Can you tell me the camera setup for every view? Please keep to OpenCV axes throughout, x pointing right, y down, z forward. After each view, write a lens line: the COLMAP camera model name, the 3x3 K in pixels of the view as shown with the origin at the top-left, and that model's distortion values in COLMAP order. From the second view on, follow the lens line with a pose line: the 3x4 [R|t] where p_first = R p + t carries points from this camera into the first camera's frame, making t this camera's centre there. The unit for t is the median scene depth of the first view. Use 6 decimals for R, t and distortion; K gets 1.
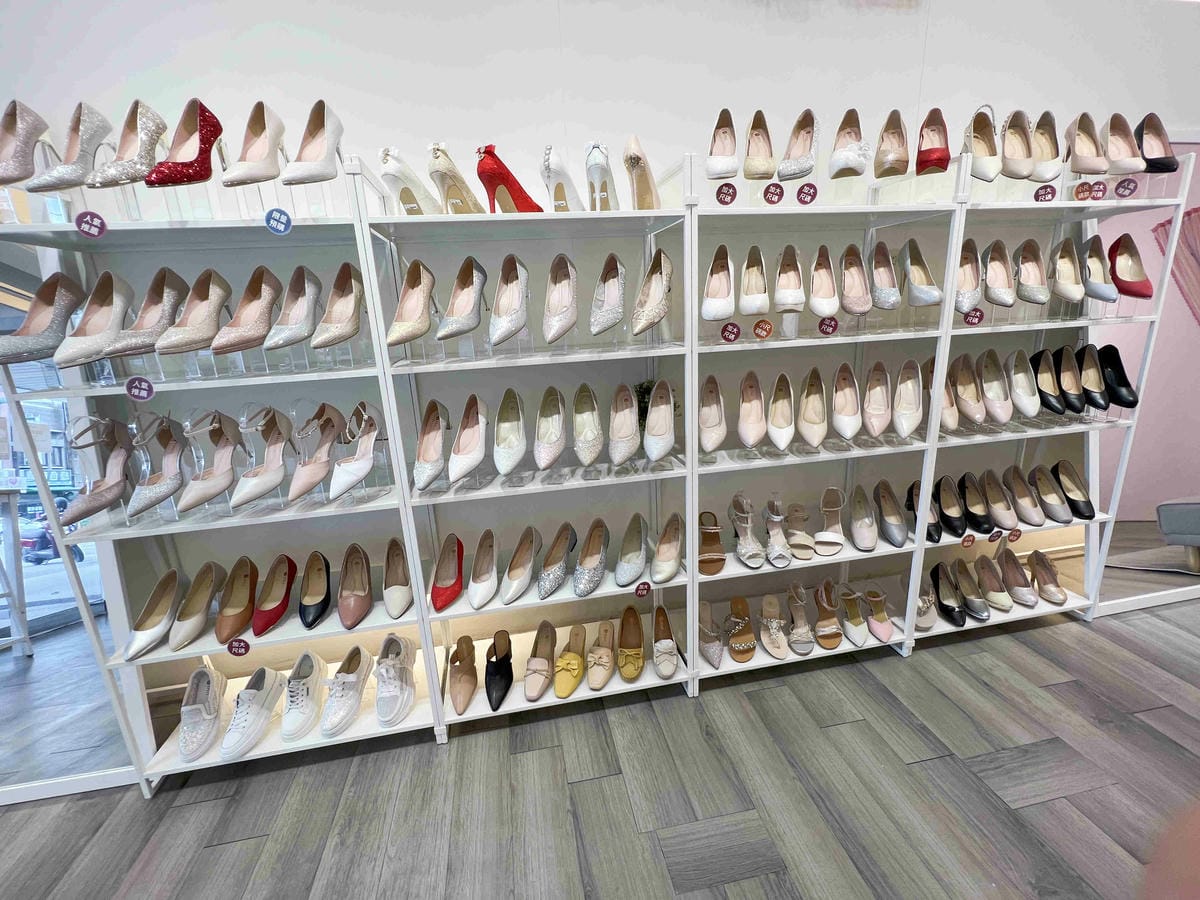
lens RADIAL K [[528.4, 0, 597.9], [0, 528.4, 446.3], [0, 0, 1]] dist [-0.004484, 0.000131]
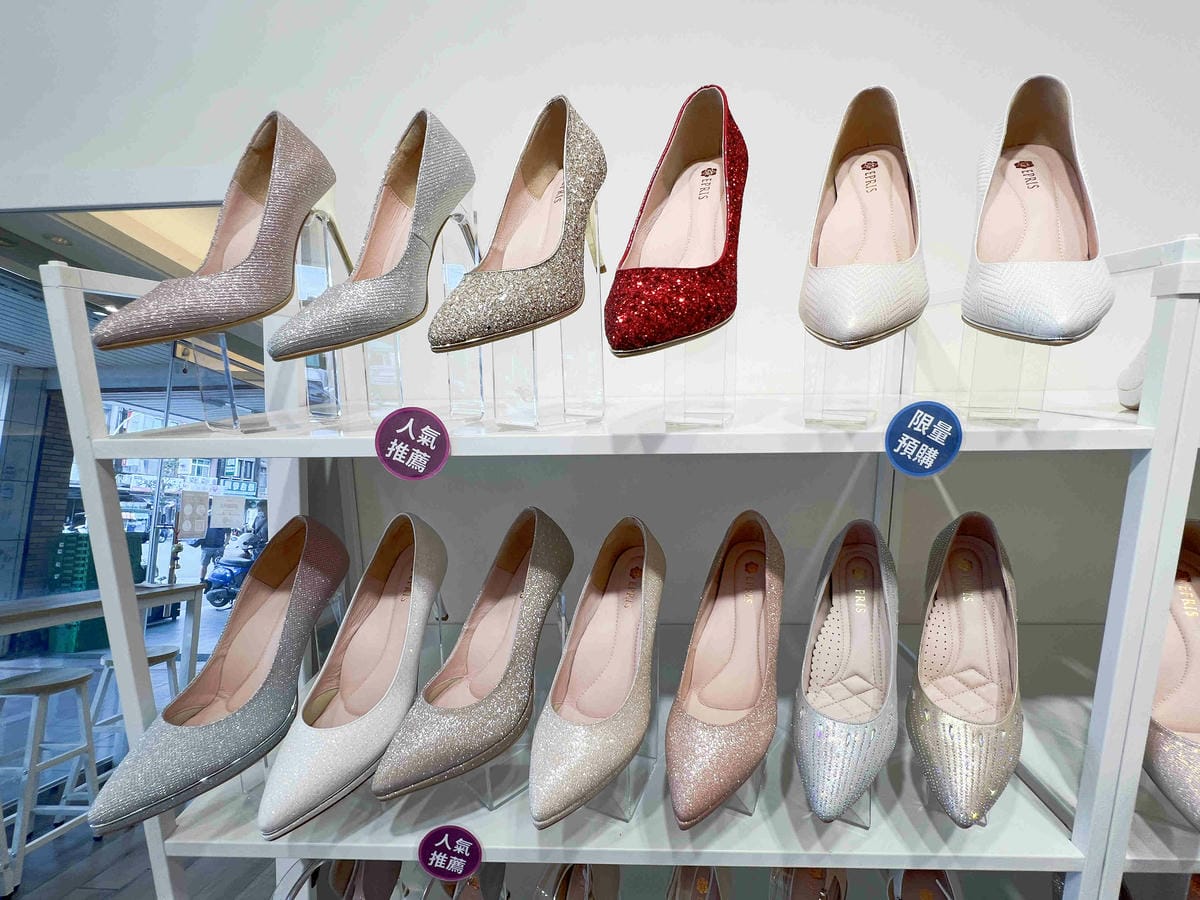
lens RADIAL K [[528.4, 0, 597.6], [0, 528.4, 447.4], [0, 0, 1]] dist [-0.004484, 0.000131]
pose [[0.973228, 0.071078, -0.218577, -0.708266], [-0.090884, 0.992486, -0.081926, -0.368892], [0.211111, 0.099598, 0.972375, 0.634968]]
